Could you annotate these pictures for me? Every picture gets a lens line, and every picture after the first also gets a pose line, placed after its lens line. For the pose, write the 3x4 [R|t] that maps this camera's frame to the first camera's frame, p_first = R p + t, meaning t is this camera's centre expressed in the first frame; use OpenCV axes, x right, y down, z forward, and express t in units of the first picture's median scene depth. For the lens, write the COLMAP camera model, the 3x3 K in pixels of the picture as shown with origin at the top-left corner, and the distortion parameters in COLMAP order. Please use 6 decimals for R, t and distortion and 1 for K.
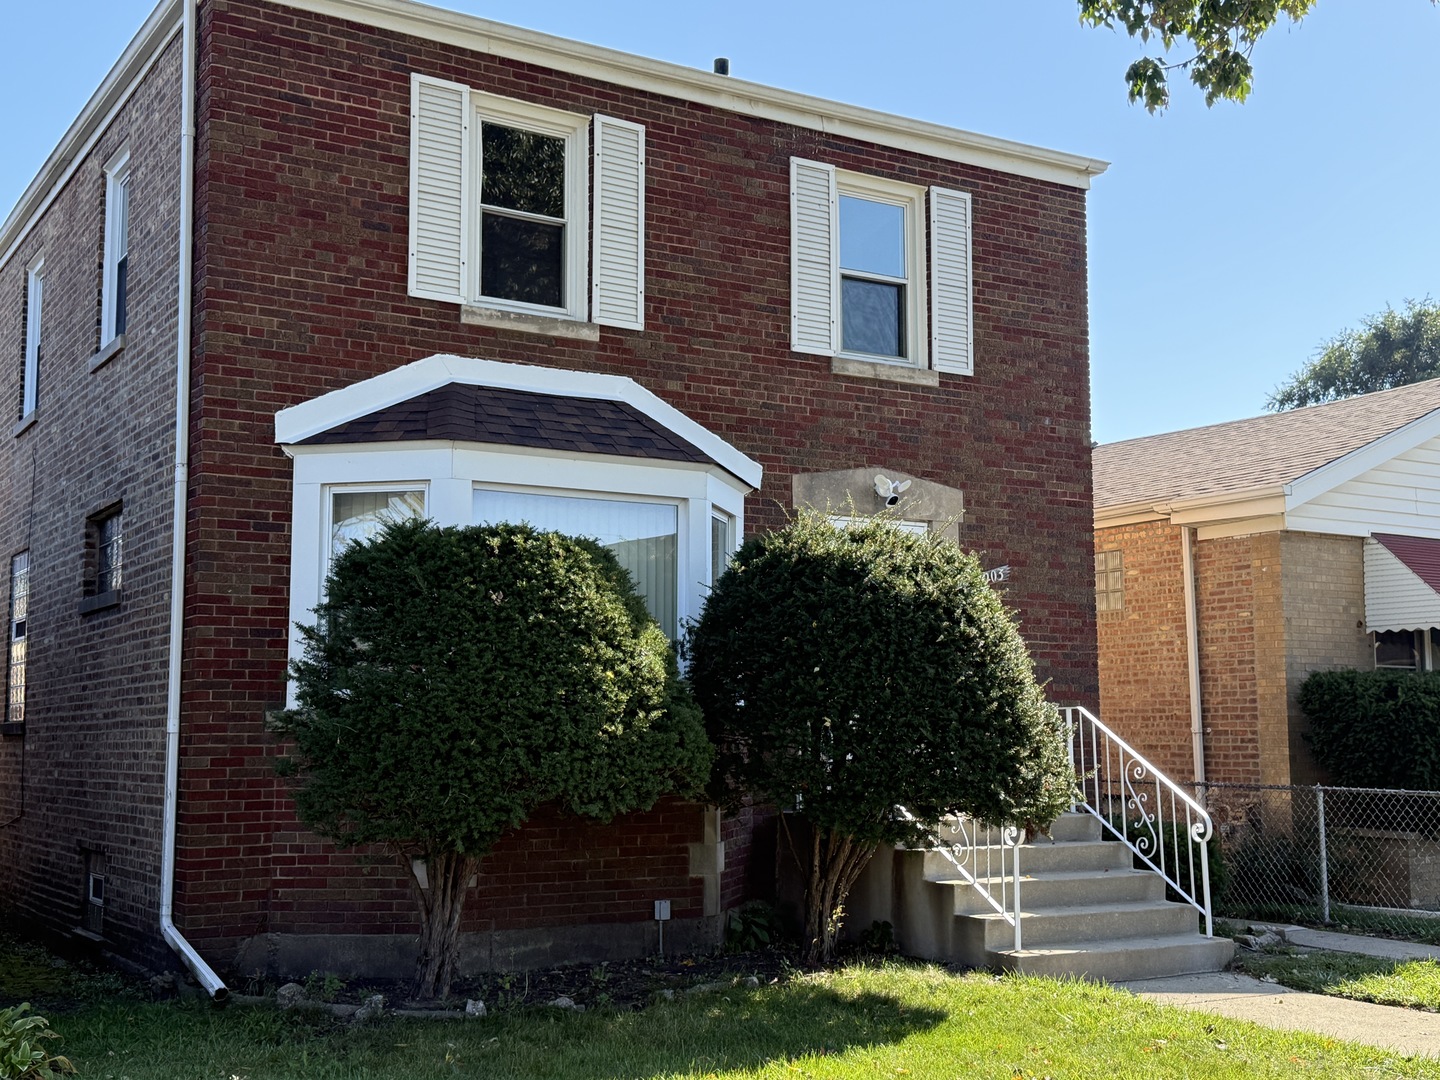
lens RADIAL K [[1713.5, 0, 719.1], [0, 1713.5, 542.7], [0, 0, 1]] dist [0.071263, 0.000000]
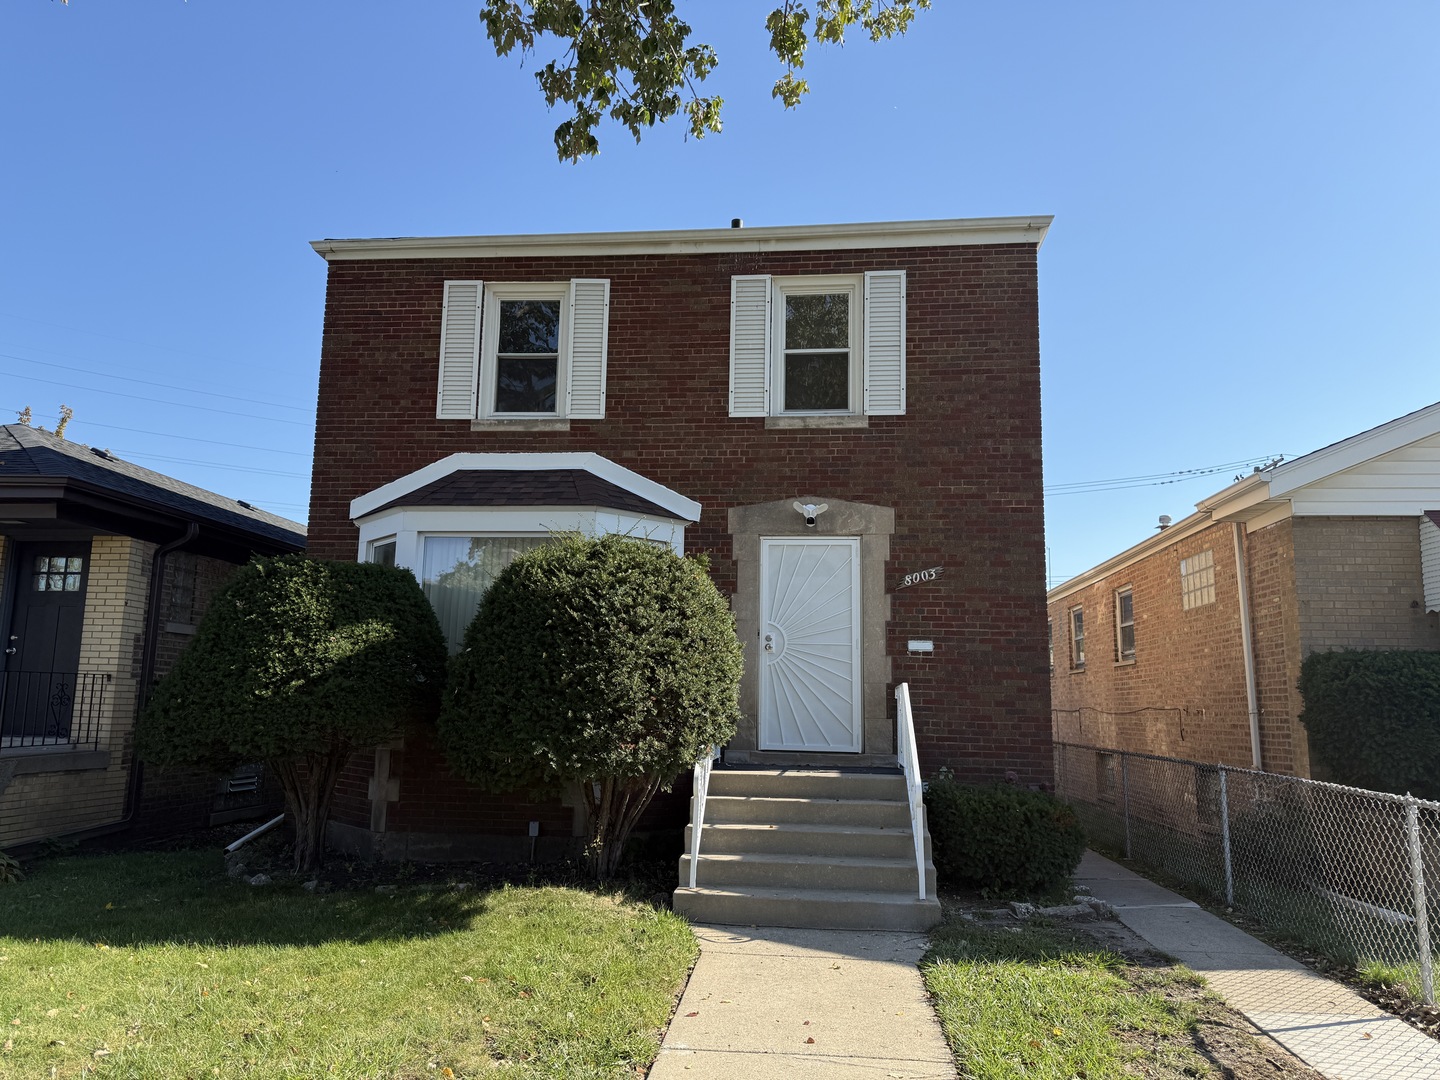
lens RADIAL K [[1019.6, 0, 718.3], [0, 1019.6, 540.8], [0, 0, 1]] dist [0.060643, -0.026395]
pose [[0.792339, -0.081727, -0.604582, 0.522627], [0.049346, 0.996325, -0.070012, 0.041395], [0.608082, 0.025639, 0.793460, 0.370155]]
